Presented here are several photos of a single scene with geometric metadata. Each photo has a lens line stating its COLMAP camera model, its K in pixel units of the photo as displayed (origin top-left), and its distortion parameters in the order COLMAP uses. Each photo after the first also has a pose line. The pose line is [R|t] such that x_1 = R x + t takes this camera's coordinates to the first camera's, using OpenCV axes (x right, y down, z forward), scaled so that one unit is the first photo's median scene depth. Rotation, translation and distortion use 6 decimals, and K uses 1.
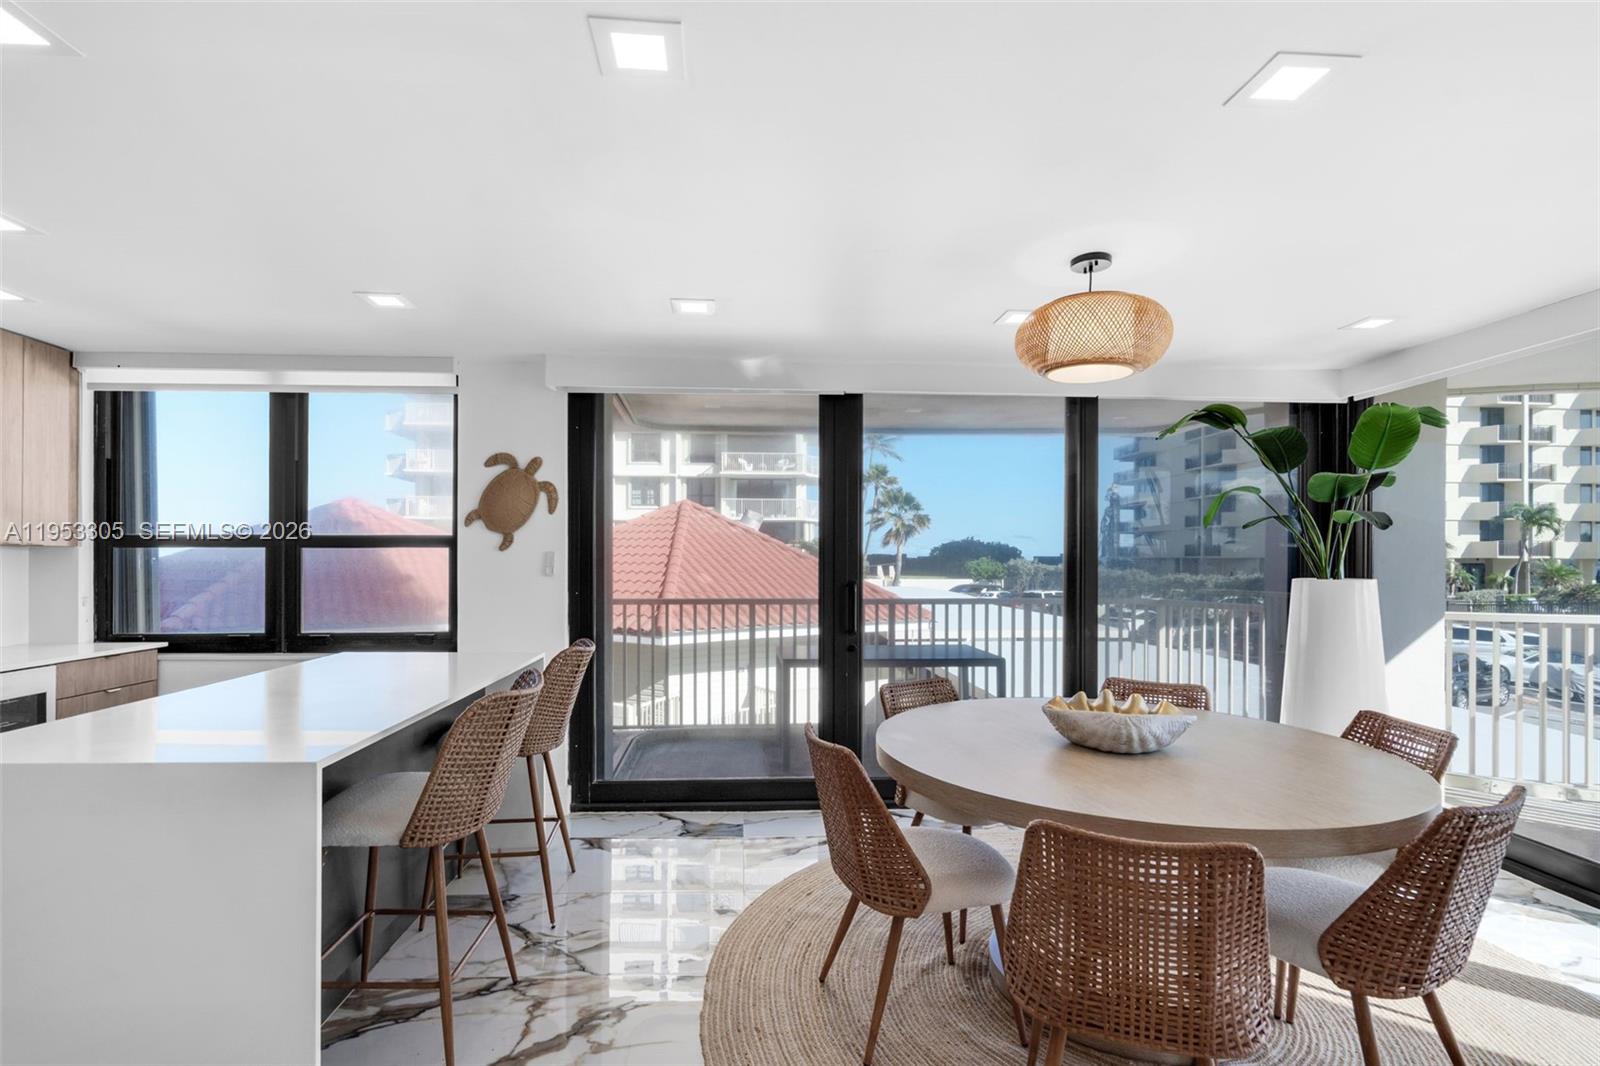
lens RADIAL K [[742.1, 0, 791.5], [0, 742.1, 562.3], [0, 0, 1]] dist [-0.001076, -0.000131]
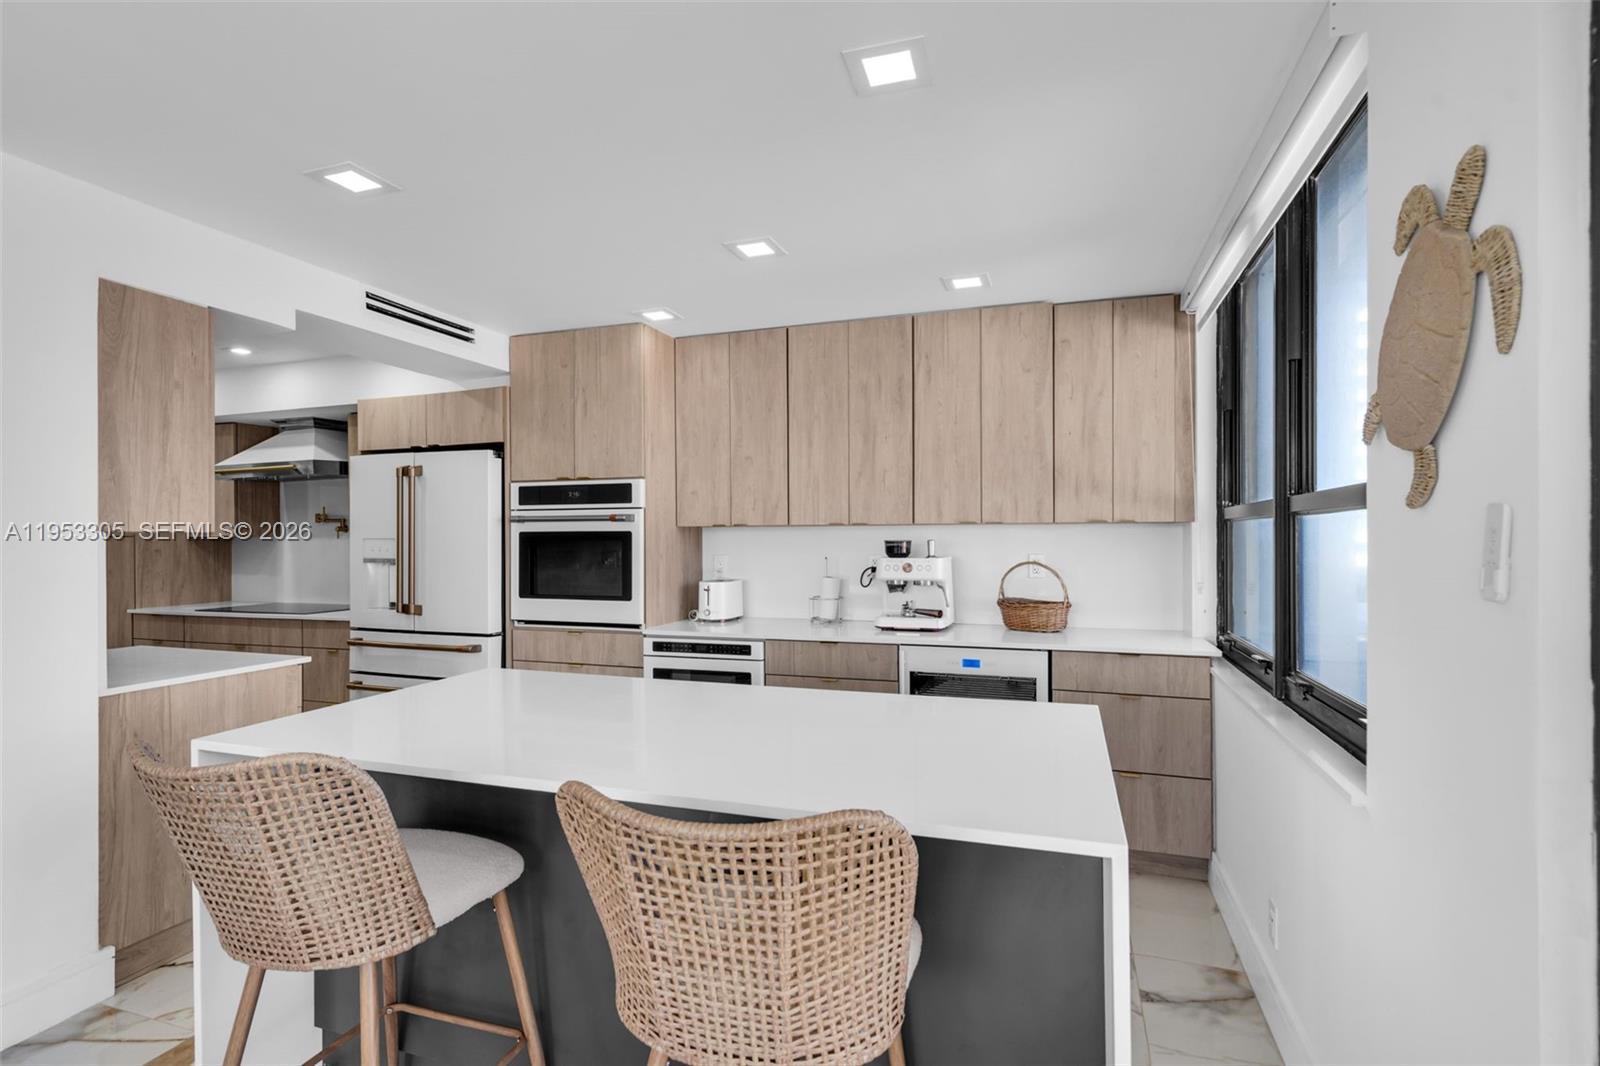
lens RADIAL K [[738.8, 0, 800.4], [0, 738.8, 540.5], [0, 0, 1]] dist [-0.001110, -0.000134]
pose [[-0.381900, 0.008247, -0.924167, -0.002029], [0.002508, 0.999966, 0.007887, -0.000873], [0.924200, 0.000694, -0.381908, 0.101938]]
